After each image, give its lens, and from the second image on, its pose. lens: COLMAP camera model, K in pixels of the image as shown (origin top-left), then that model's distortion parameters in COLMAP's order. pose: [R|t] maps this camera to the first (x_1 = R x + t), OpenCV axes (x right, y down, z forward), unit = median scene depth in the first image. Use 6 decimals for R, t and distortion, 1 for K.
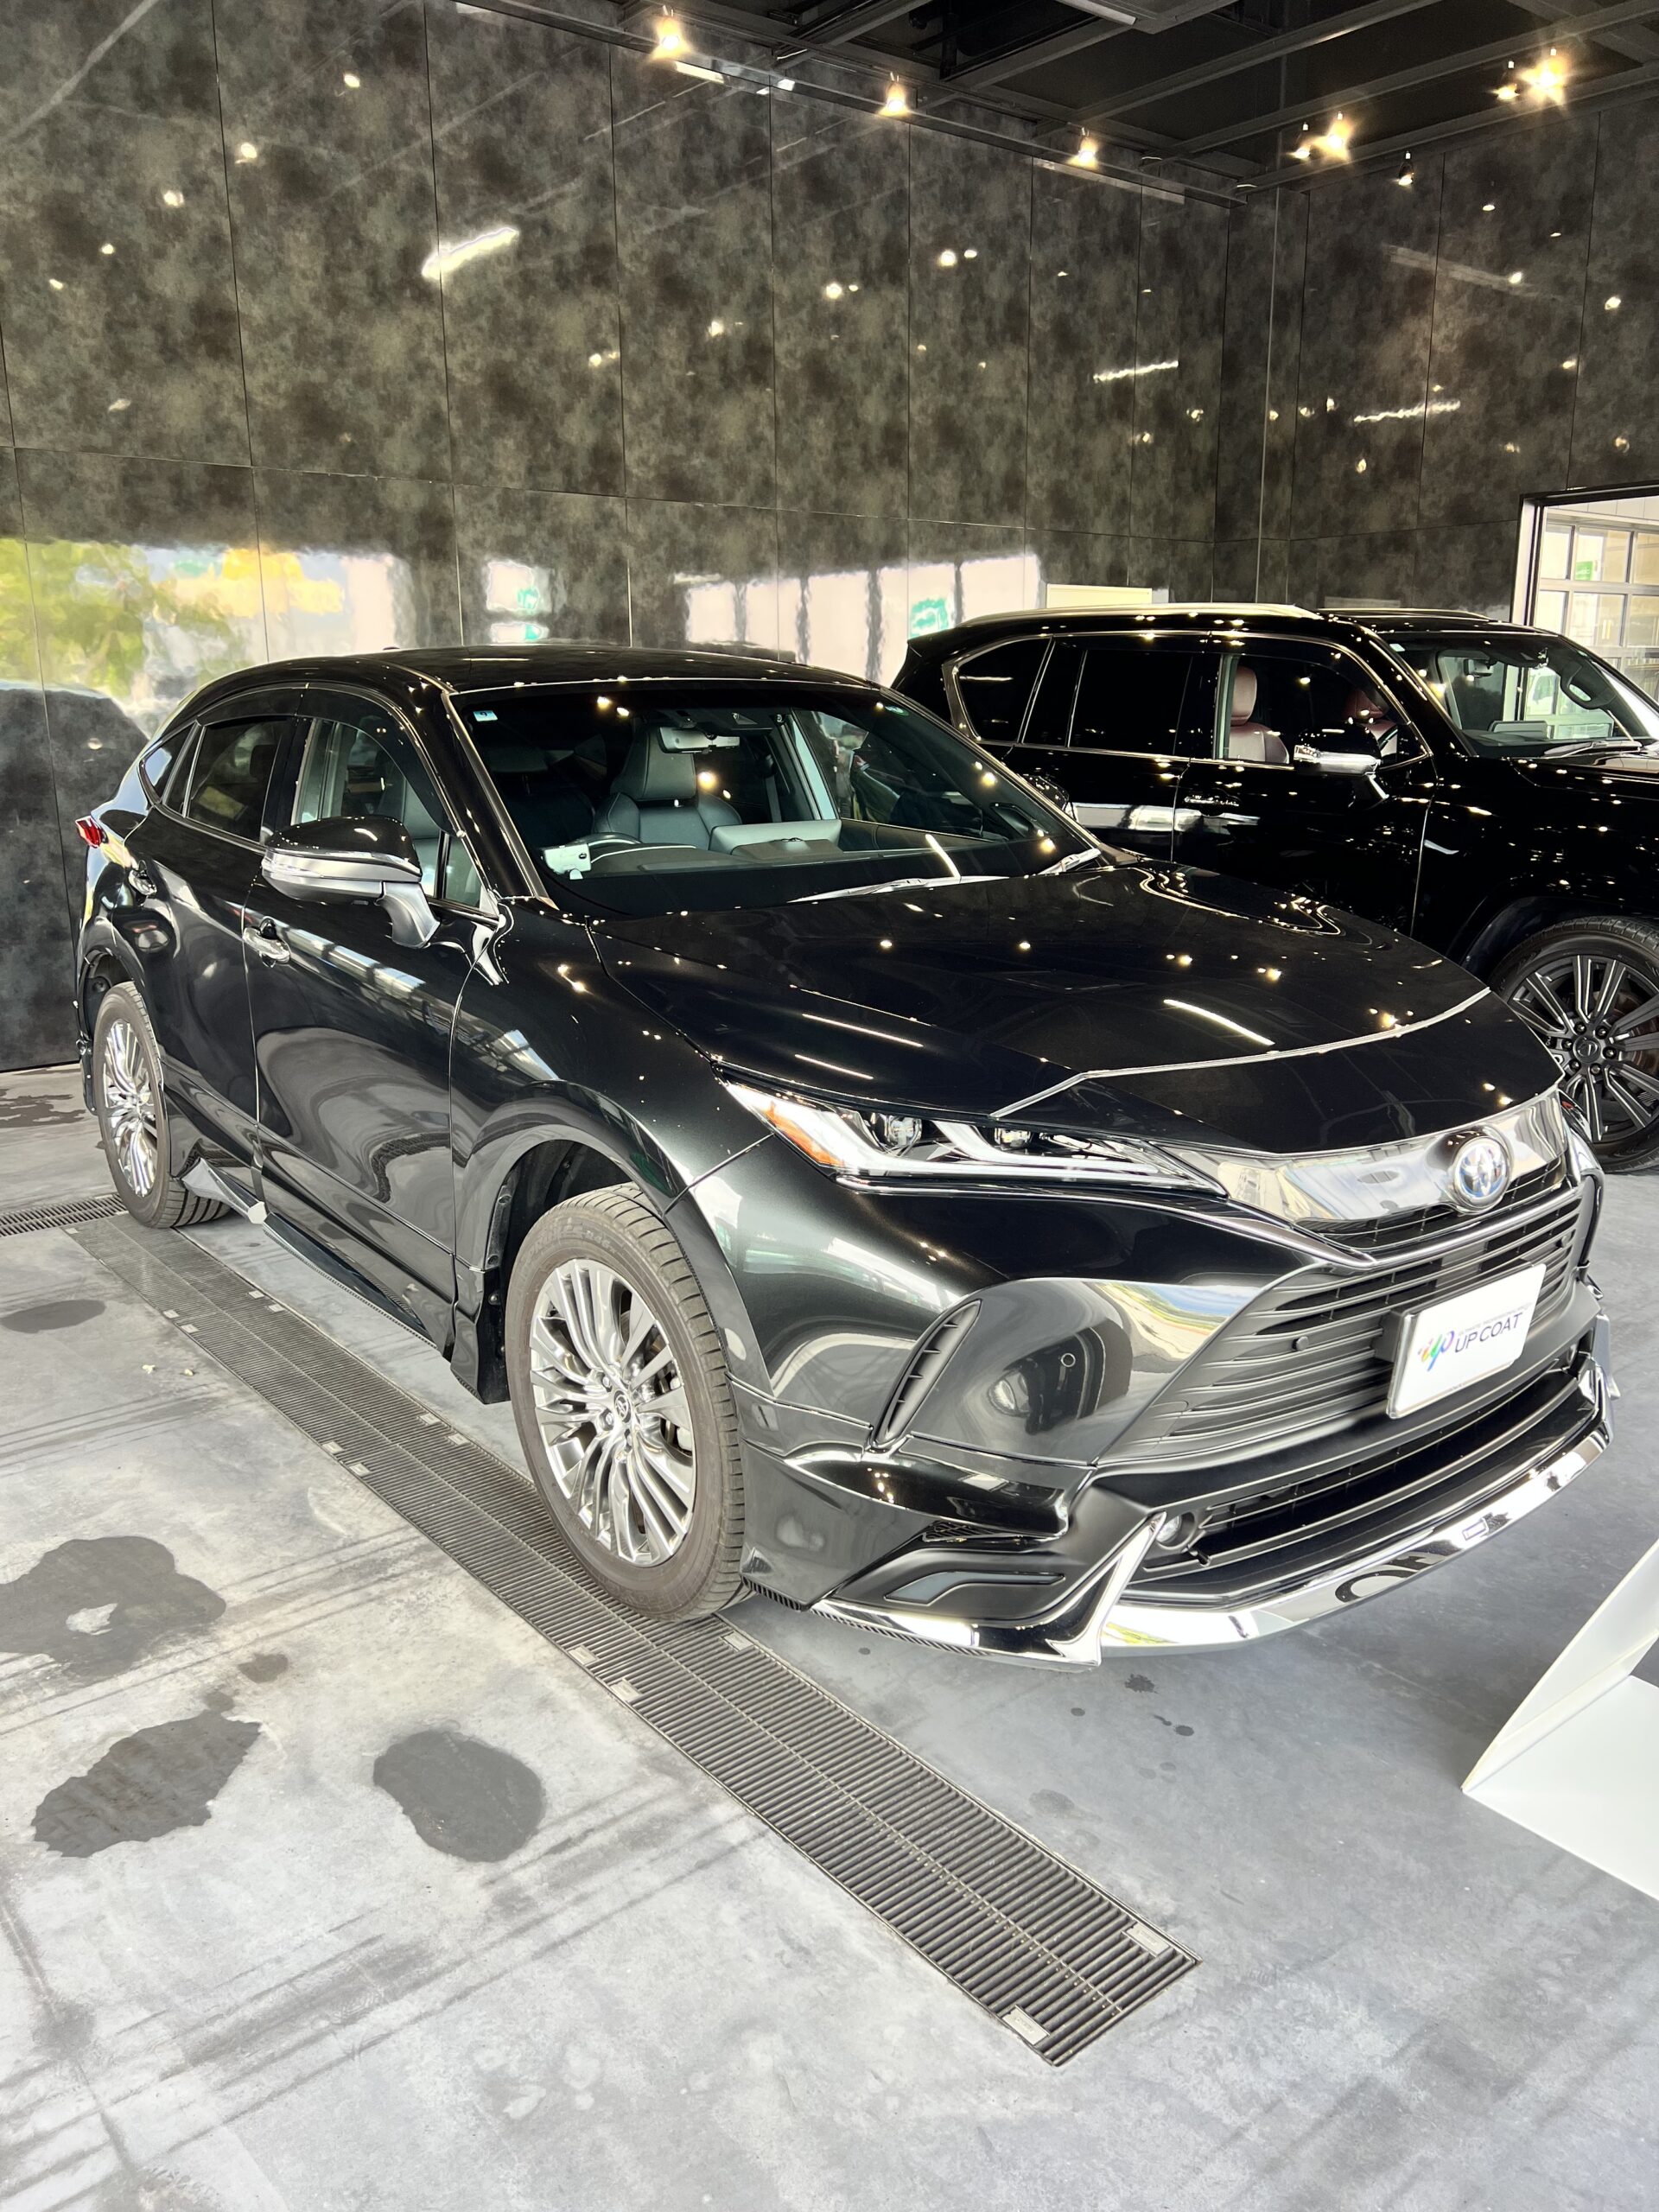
lens RADIAL K [[1633.7, 0, 826.4], [0, 1633.7, 1094.7], [0, 0, 1]] dist [0.031566, -0.033286]
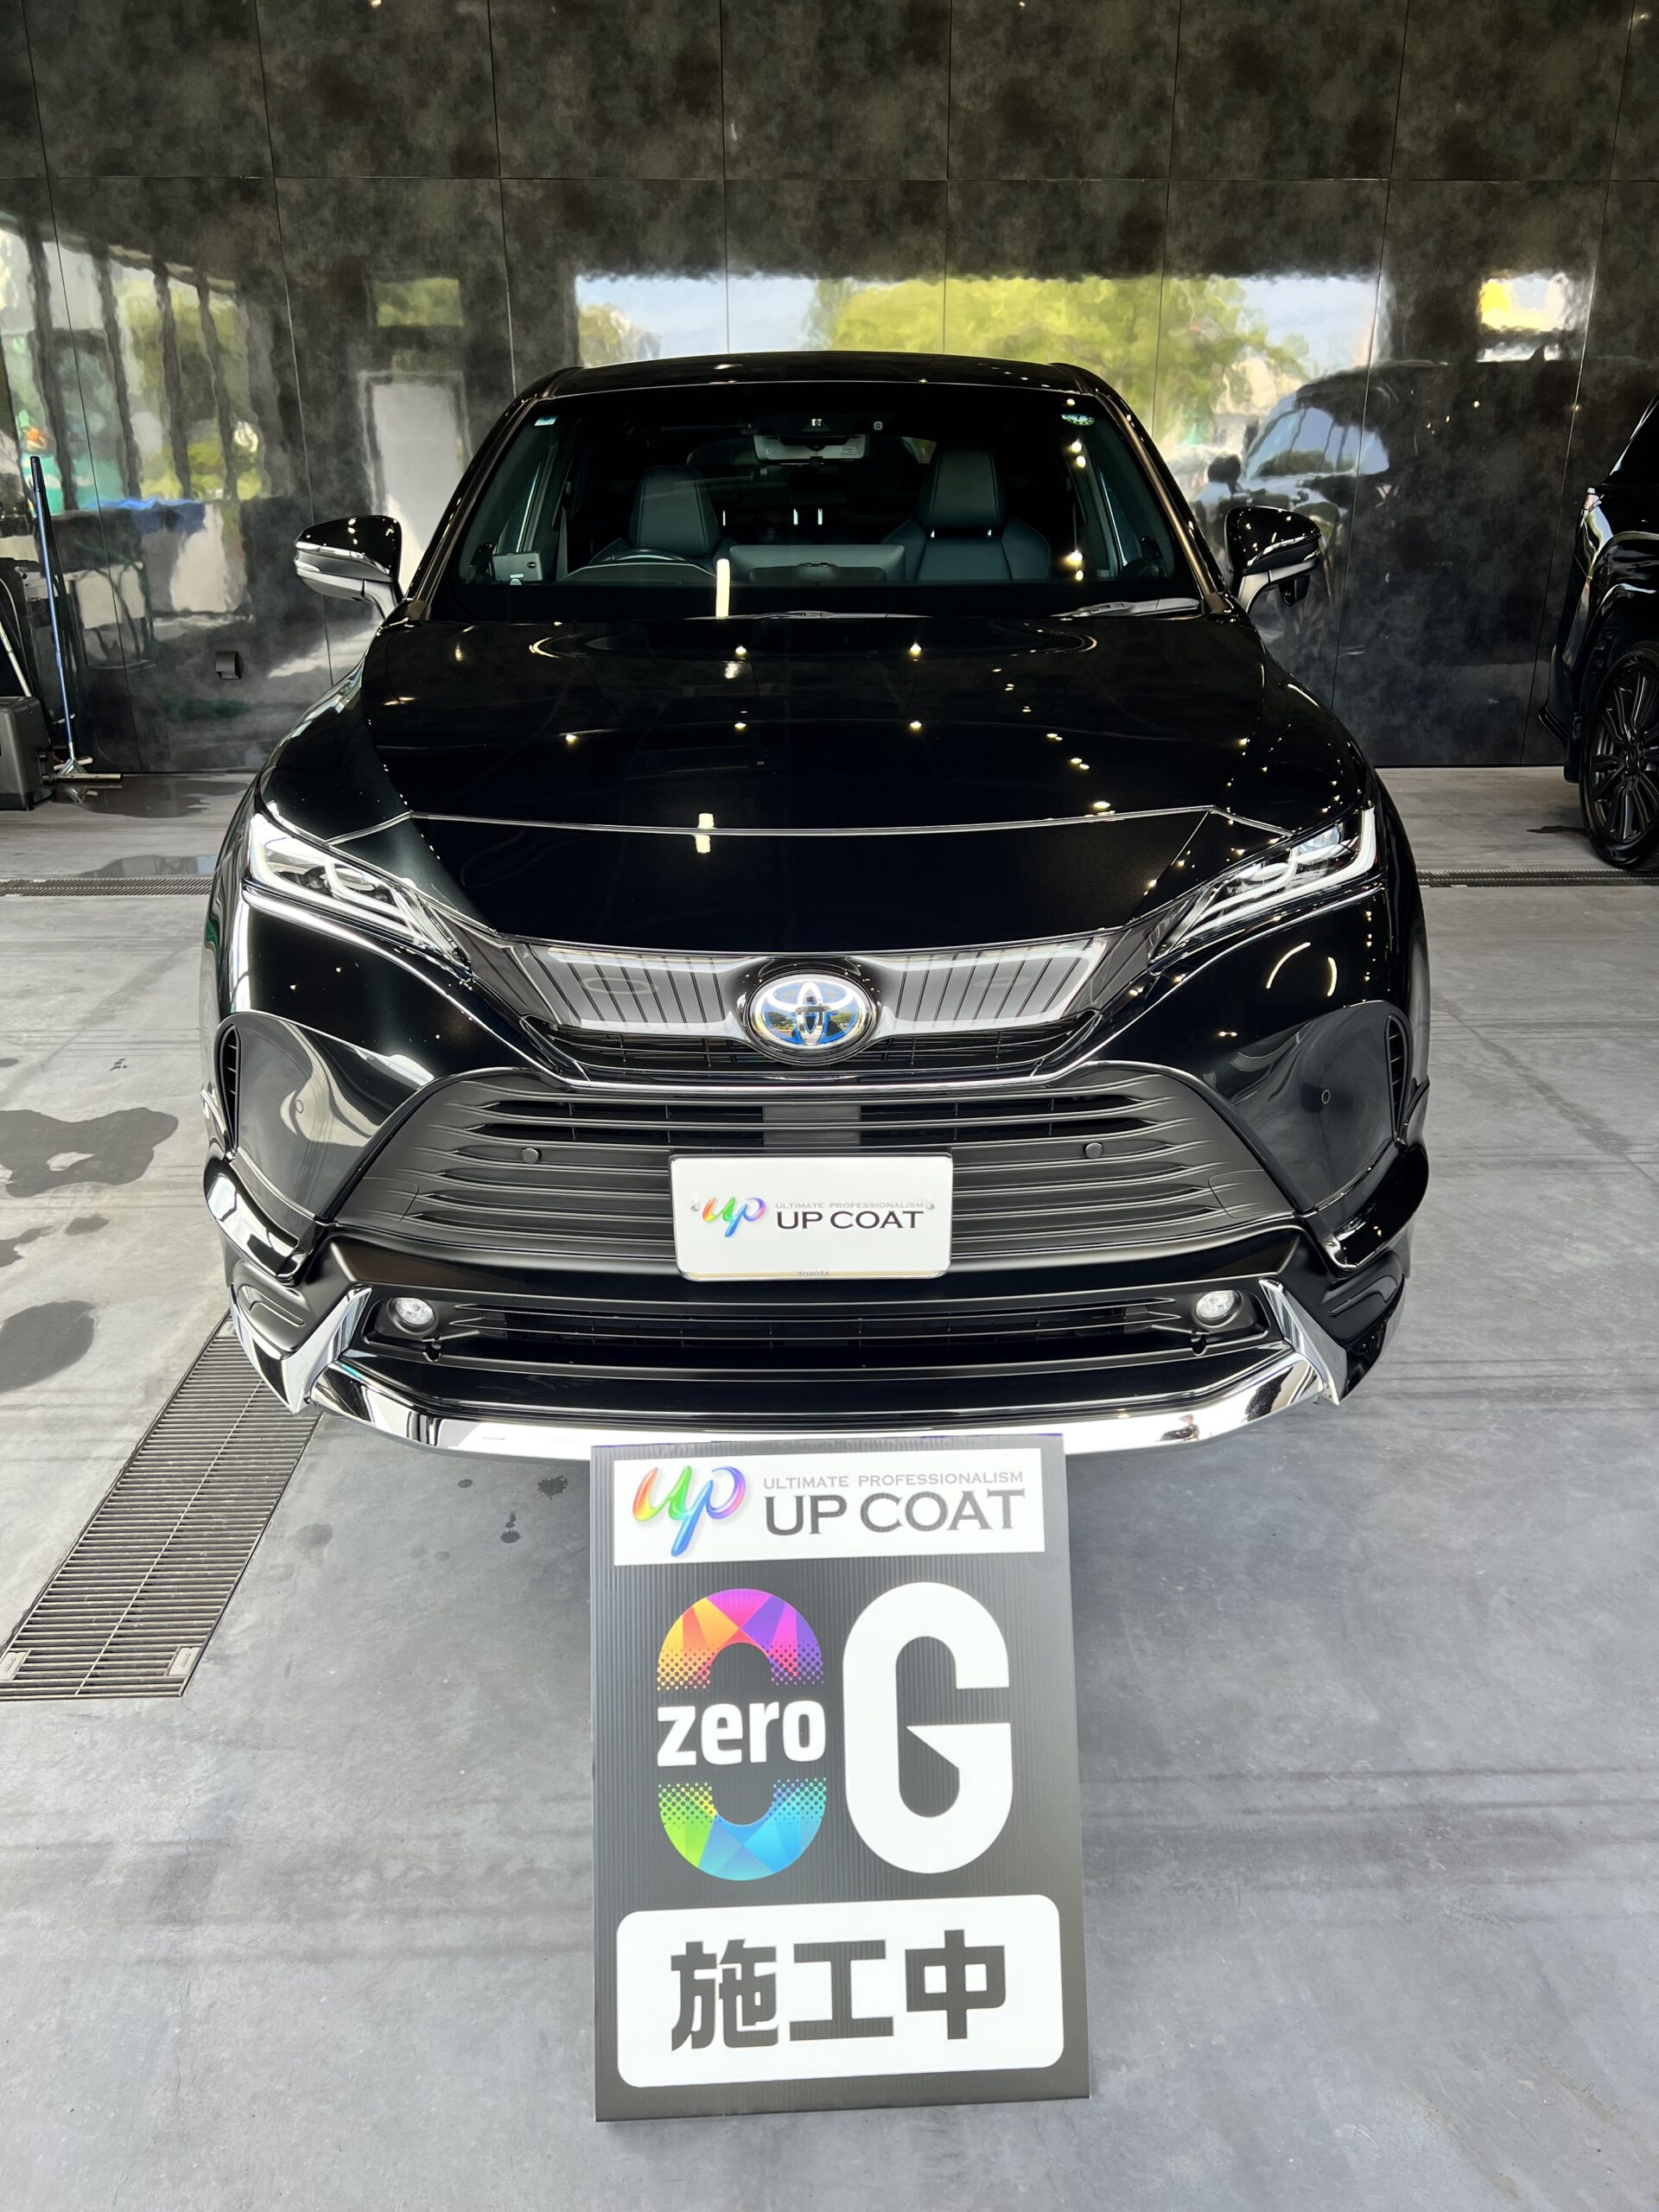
lens RADIAL K [[1633.7, 0, 826.4], [0, 1633.7, 1094.7], [0, 0, 1]] dist [0.031566, -0.033286]
pose [[0.798232, 0.227184, -0.557865, 0.252348], [-0.146495, 0.971560, 0.186040, -0.018351], [0.584265, -0.066779, 0.808811, 0.110249]]
